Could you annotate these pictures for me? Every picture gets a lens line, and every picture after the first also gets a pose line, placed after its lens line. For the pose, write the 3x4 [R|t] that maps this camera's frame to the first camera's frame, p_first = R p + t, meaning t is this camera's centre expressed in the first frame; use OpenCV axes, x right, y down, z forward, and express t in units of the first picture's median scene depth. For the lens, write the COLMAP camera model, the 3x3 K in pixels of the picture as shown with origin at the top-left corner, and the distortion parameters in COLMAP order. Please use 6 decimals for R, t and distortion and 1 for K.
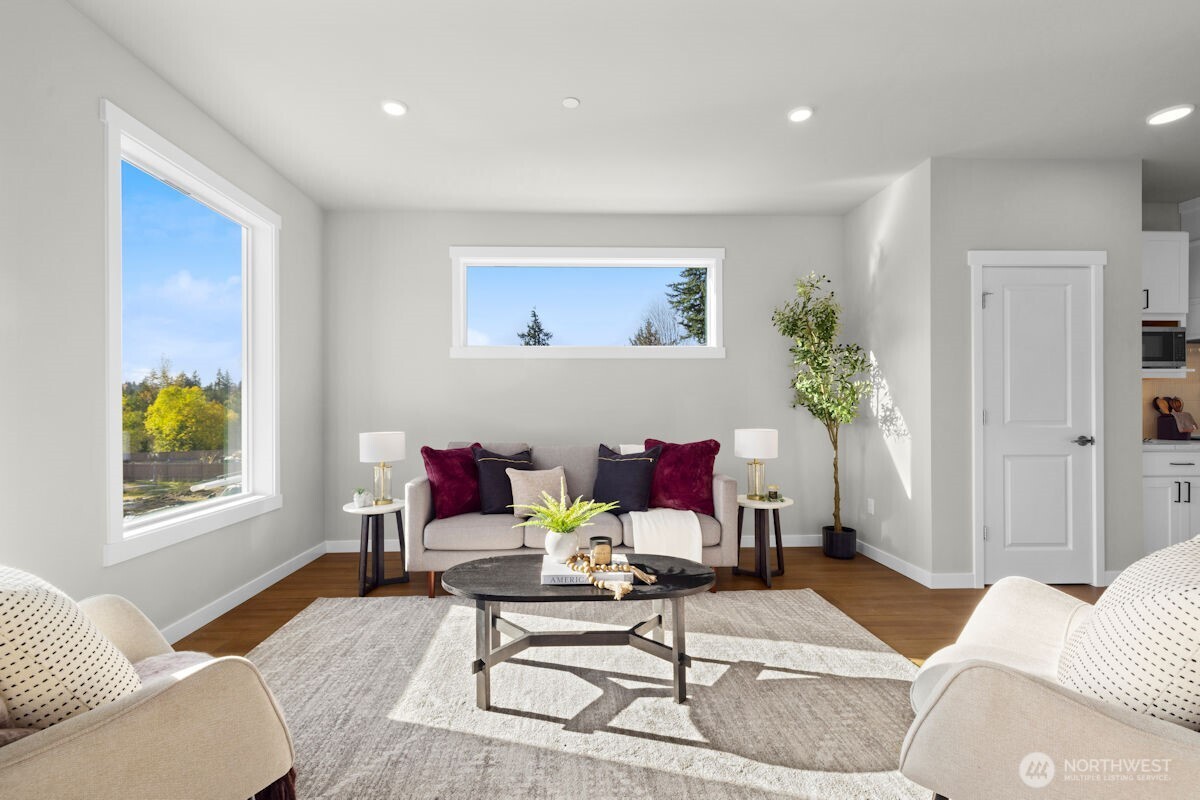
lens RADIAL K [[519.5, 0, 597.2], [0, 519.5, 410.1], [0, 0, 1]] dist [0.001229, 0.000452]
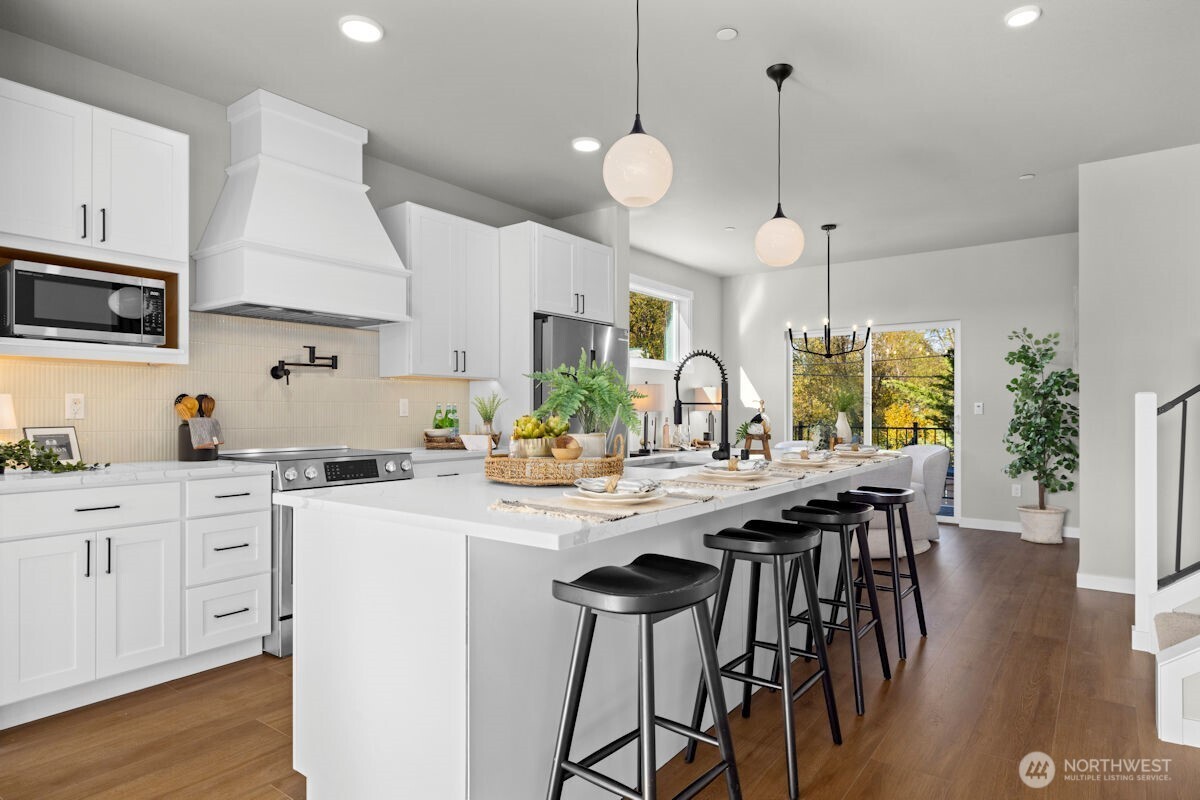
lens RADIAL K [[679.0, 0, 600.0], [0, 679.0, 400.0], [0, 0, 1]] dist [0.016978, -0.000040]
pose [[0.623027, 0.009728, 0.782140, 0.820973], [-0.000312, 0.999926, -0.012188, -0.009639], [-0.782200, 0.007350, 0.622983, 0.088231]]
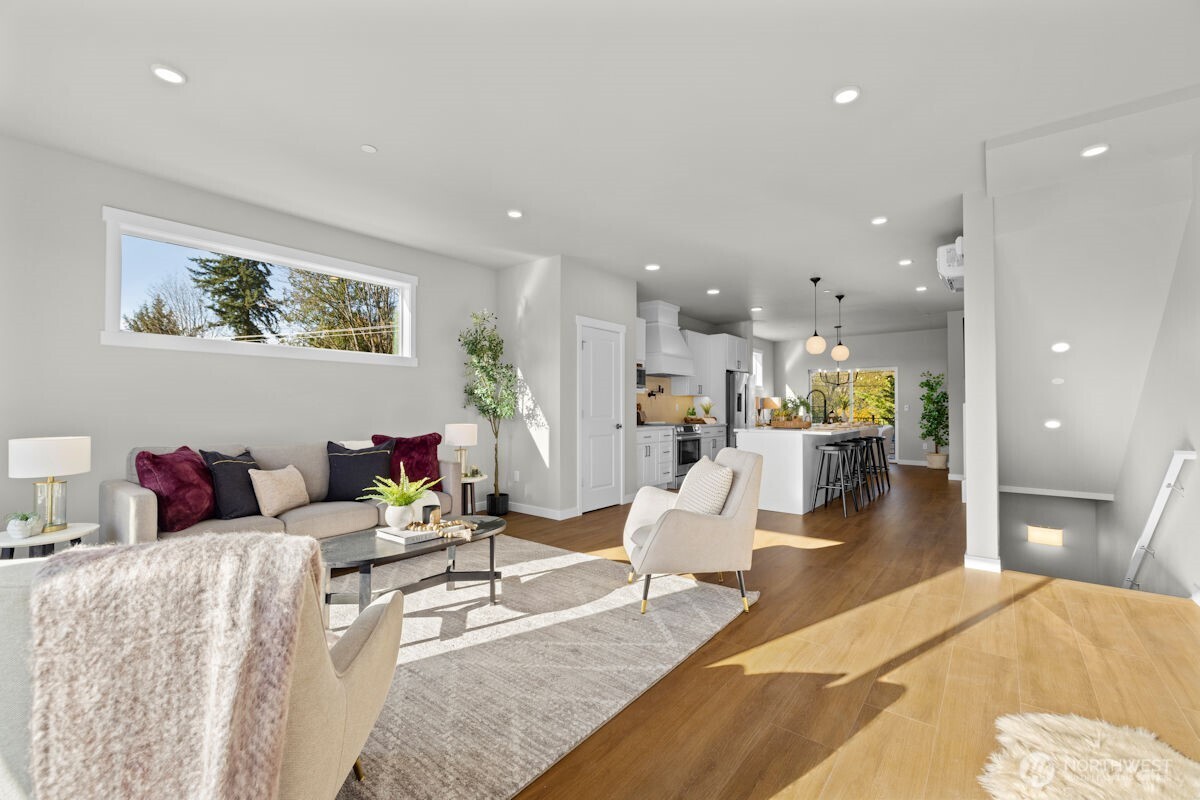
lens RADIAL K [[504.1, 0, 600.0], [0, 504.1, 400.0], [0, 0, 1]] dist [0.001570, 0.000154]
pose [[0.649517, 0.015552, 0.760188, -0.426390], [0.000159, 0.999788, -0.020589, 0.002055], [-0.760347, 0.013494, 0.649377, -0.101340]]
